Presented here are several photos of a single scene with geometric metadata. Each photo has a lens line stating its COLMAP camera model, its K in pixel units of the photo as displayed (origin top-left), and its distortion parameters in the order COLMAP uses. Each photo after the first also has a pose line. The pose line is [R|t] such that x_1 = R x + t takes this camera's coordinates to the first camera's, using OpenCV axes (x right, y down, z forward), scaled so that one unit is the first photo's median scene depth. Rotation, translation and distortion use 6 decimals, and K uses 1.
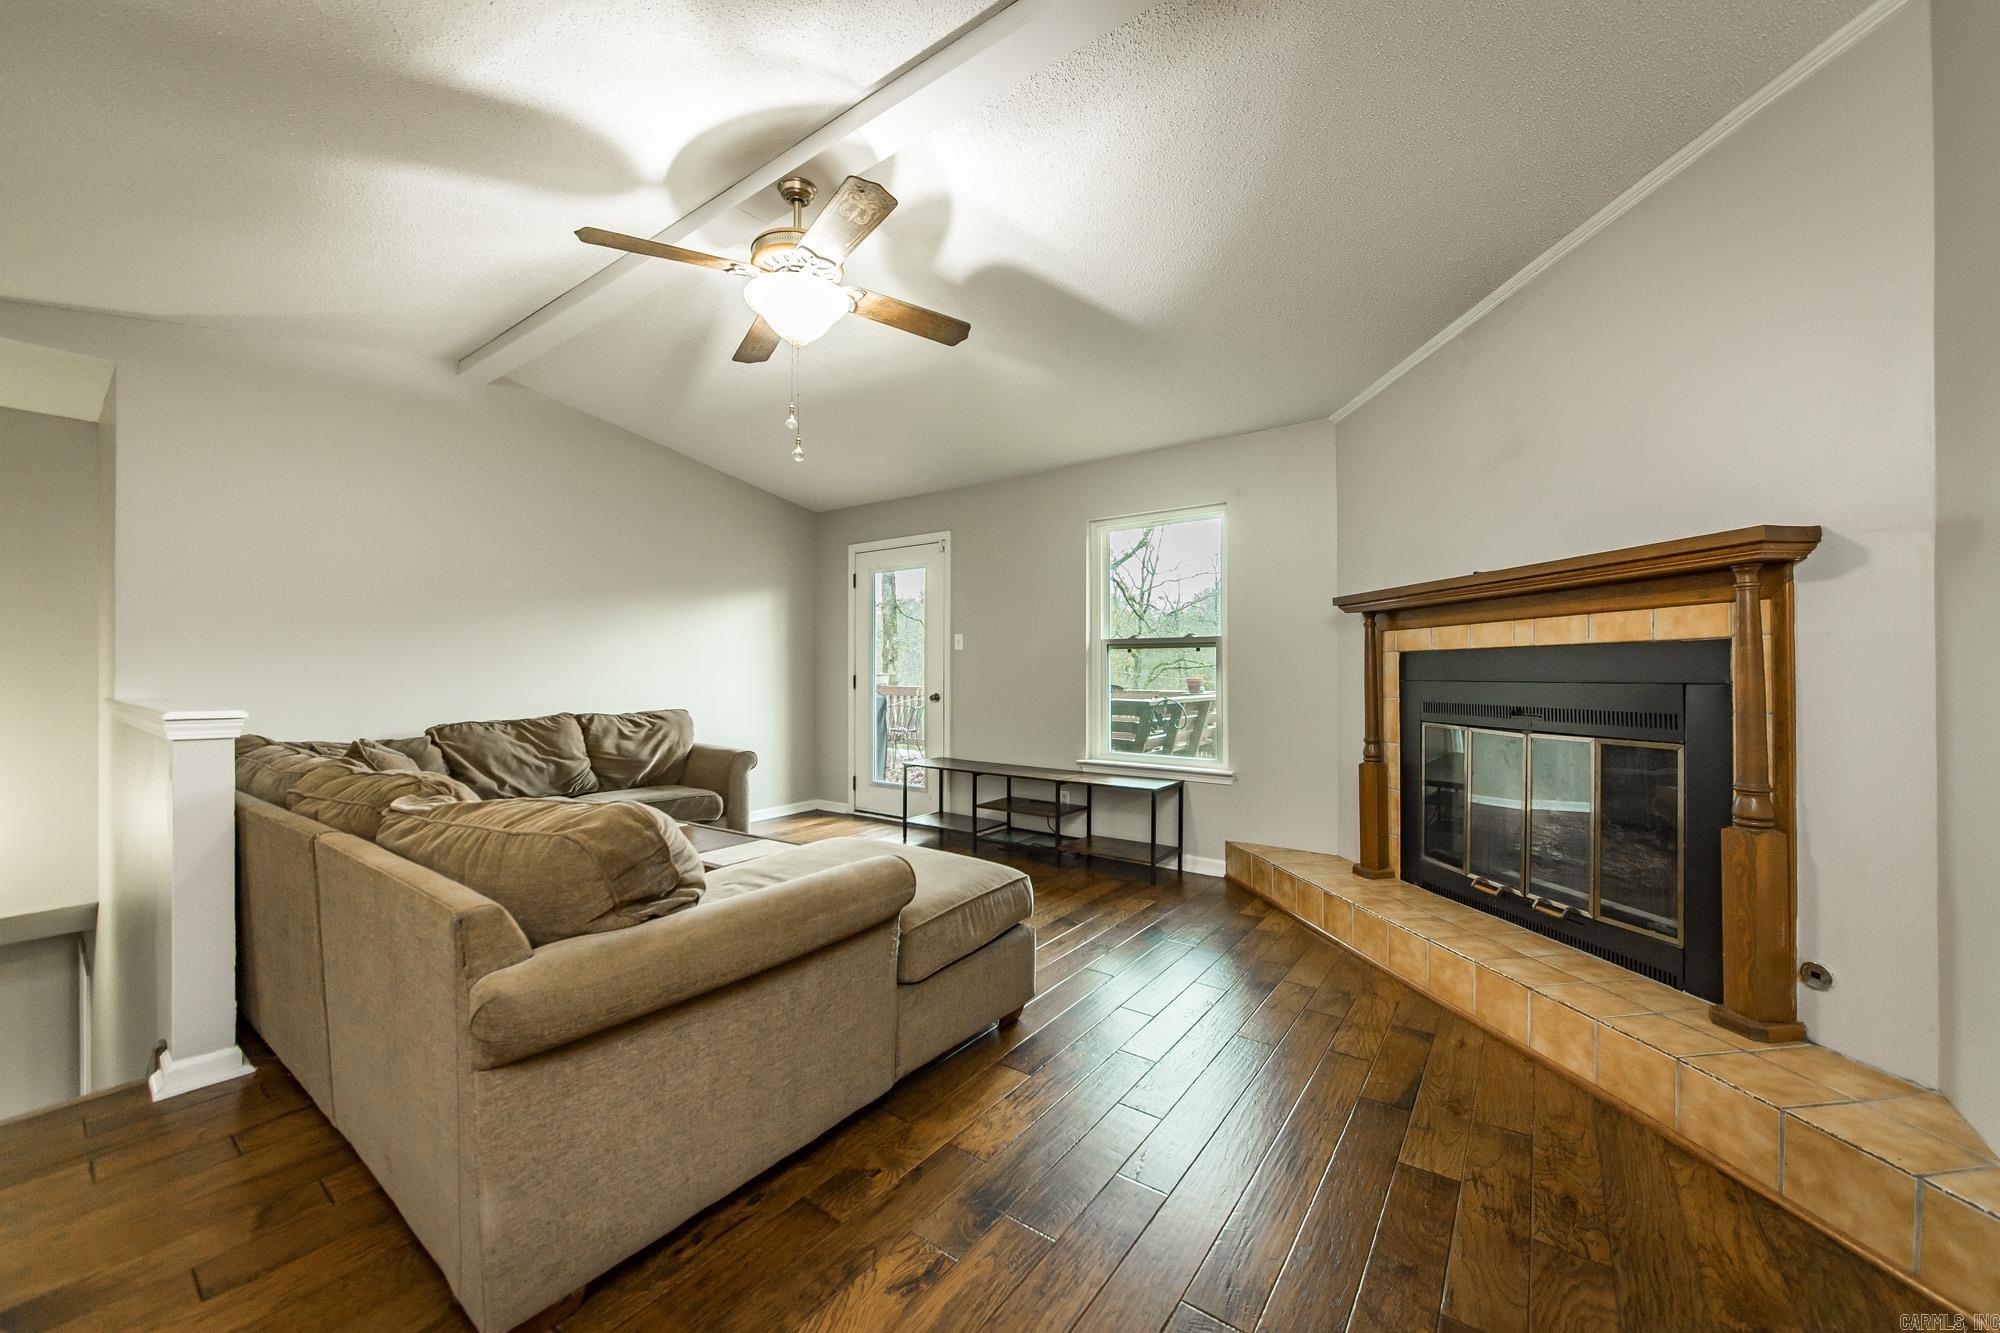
lens RADIAL K [[724.5, 0, 1000.0], [0, 724.5, 666.5], [0, 0, 1]] dist [-0.010291, 0.000003]
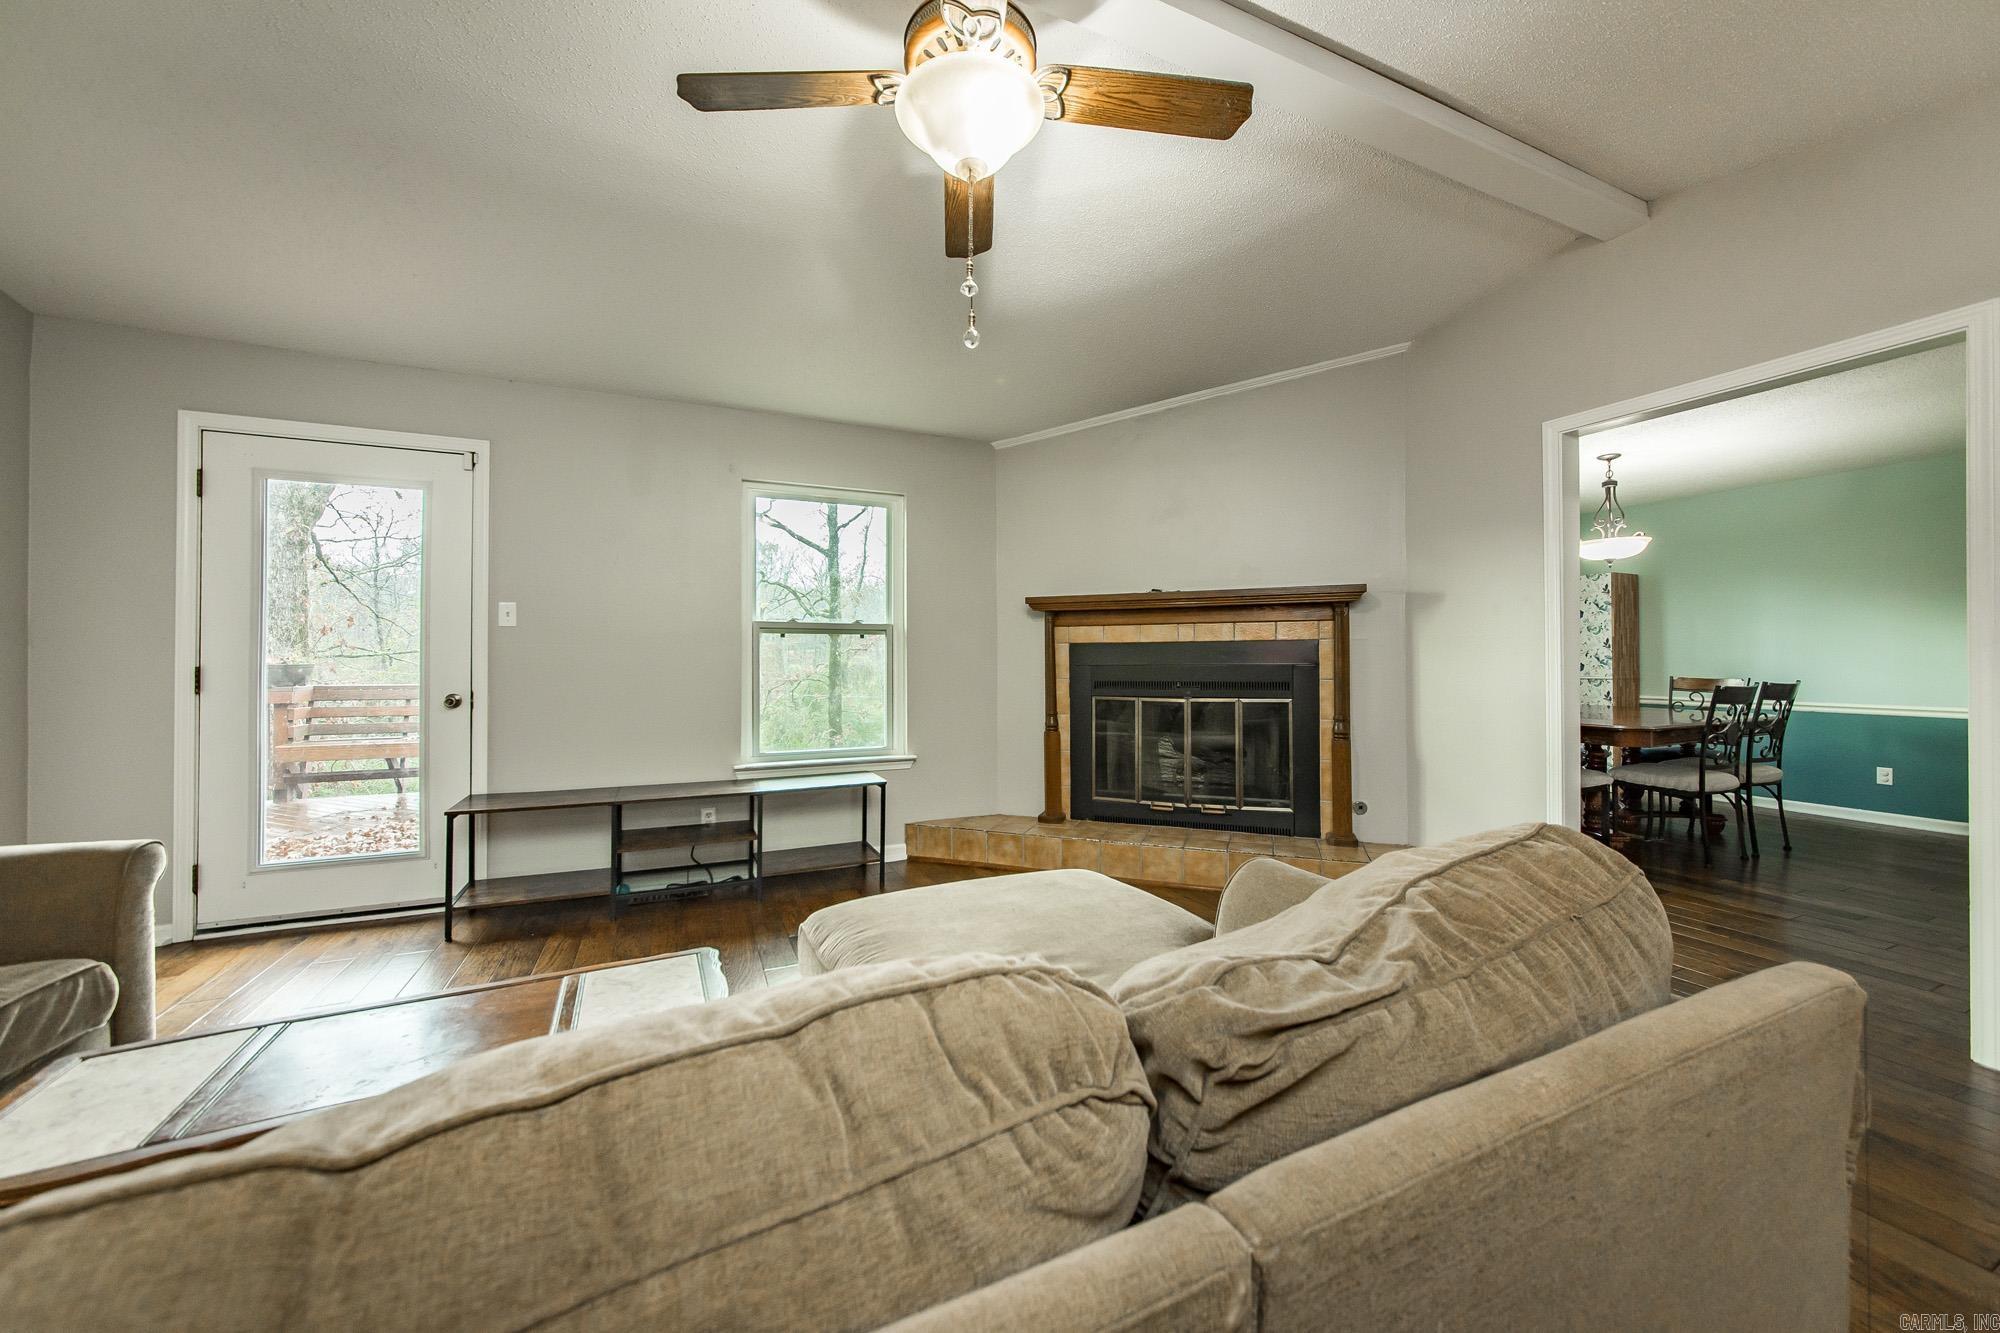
lens RADIAL K [[716.1, 0, 985.7], [0, 716.1, 654.8], [0, 0, 1]] dist [-0.001063, -0.000037]
pose [[0.510022, 0.004208, 0.860151, -0.548610], [-0.005401, 0.999984, -0.001689, 0.002588], [-0.860145, -0.003784, 0.510036, 0.418898]]
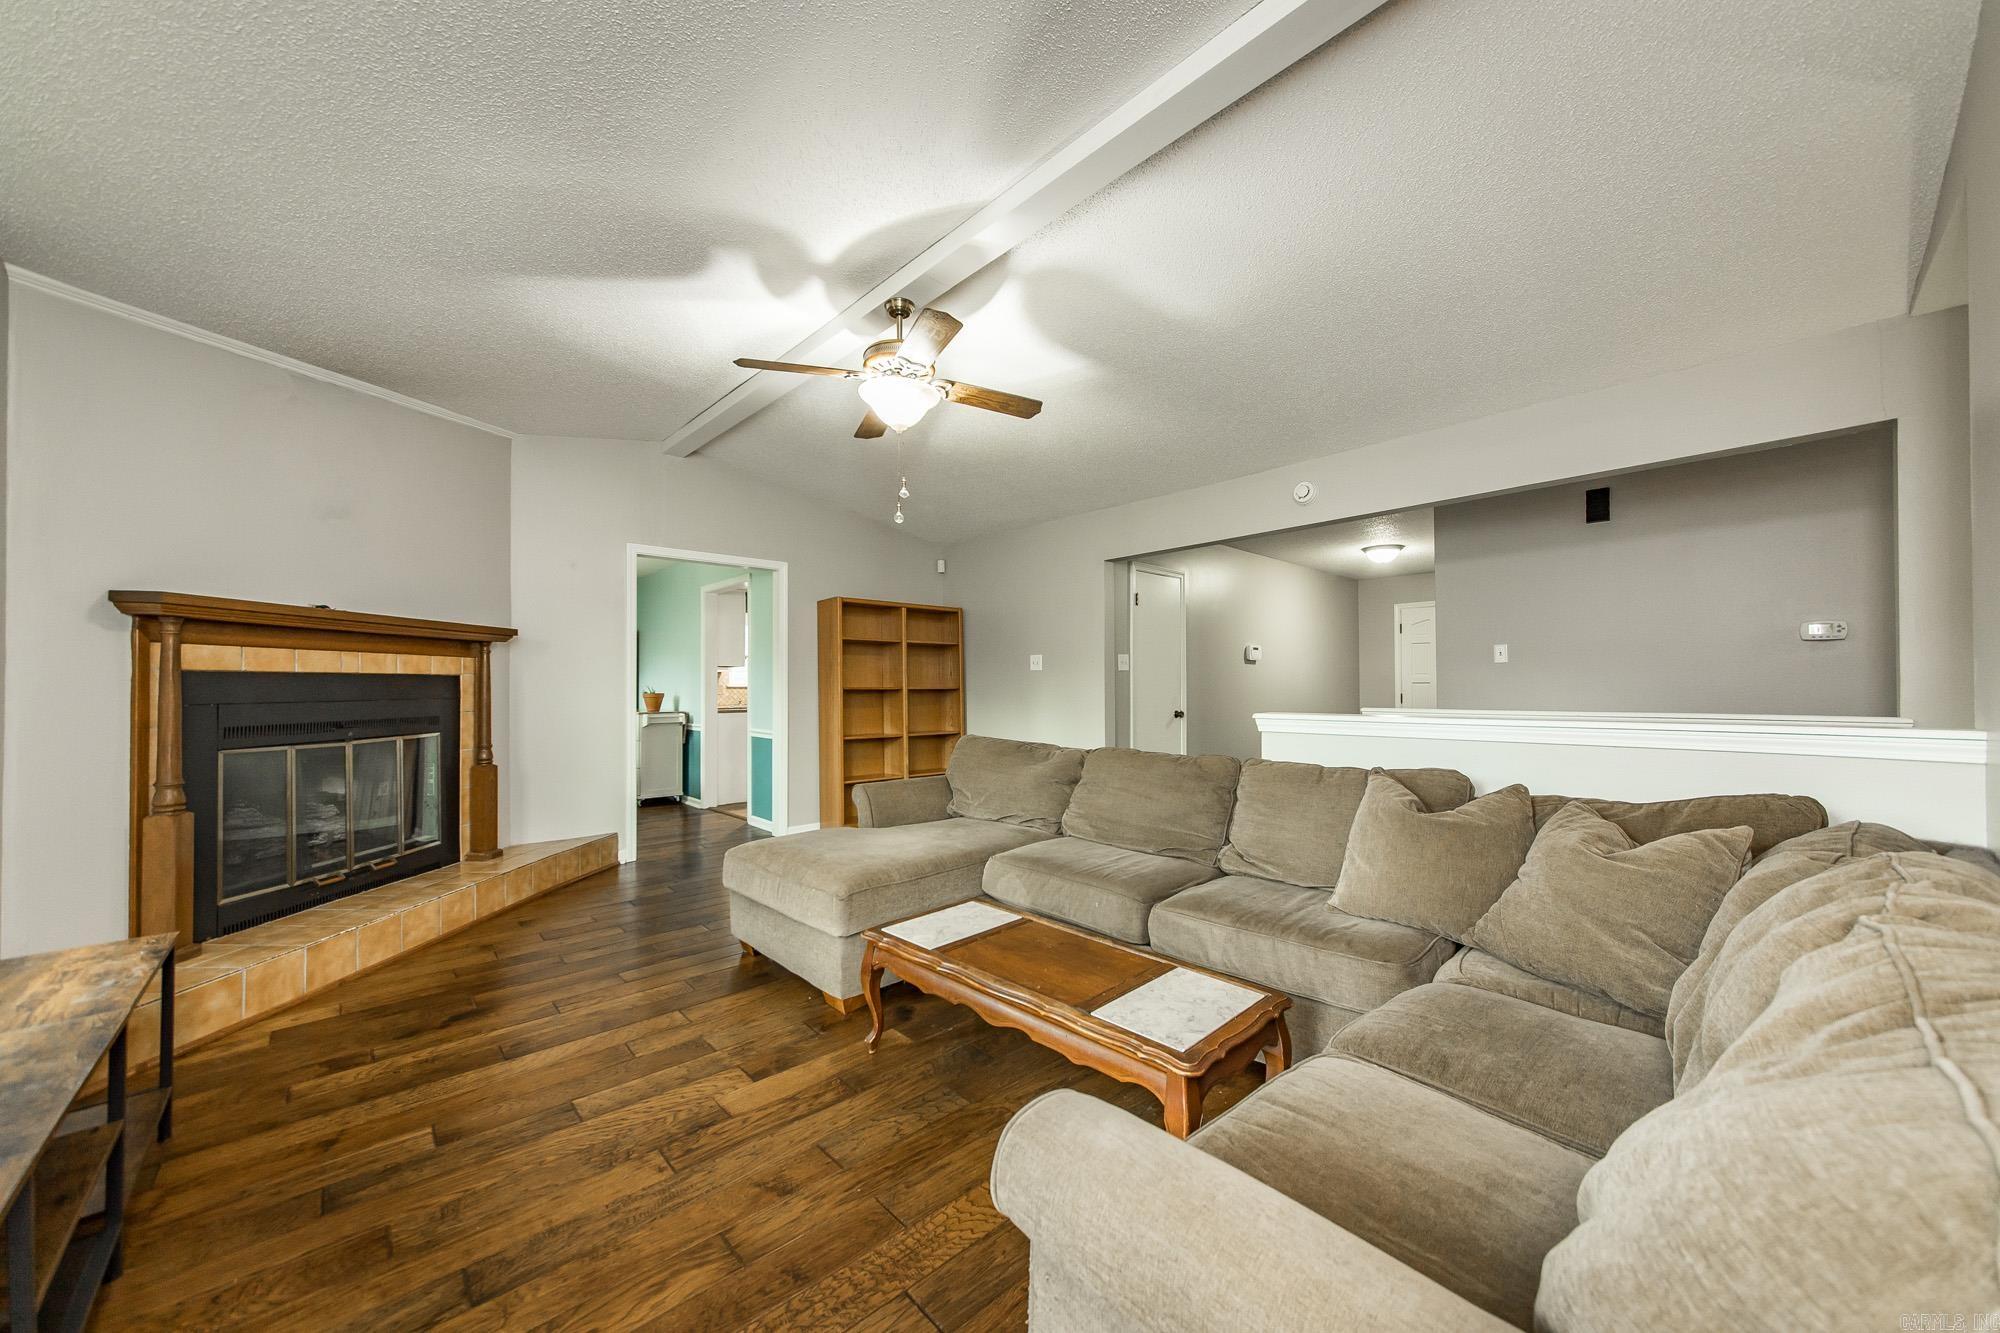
lens RADIAL K [[716.1, 0, 985.7], [0, 716.1, 654.8], [0, 0, 1]] dist [-0.001063, -0.000037]
pose [[-0.979005, 0.012262, 0.203468, -0.434323], [0.002058, 0.998733, -0.050286, 0.004183], [-0.203826, -0.048811, -0.977789, 1.404265]]
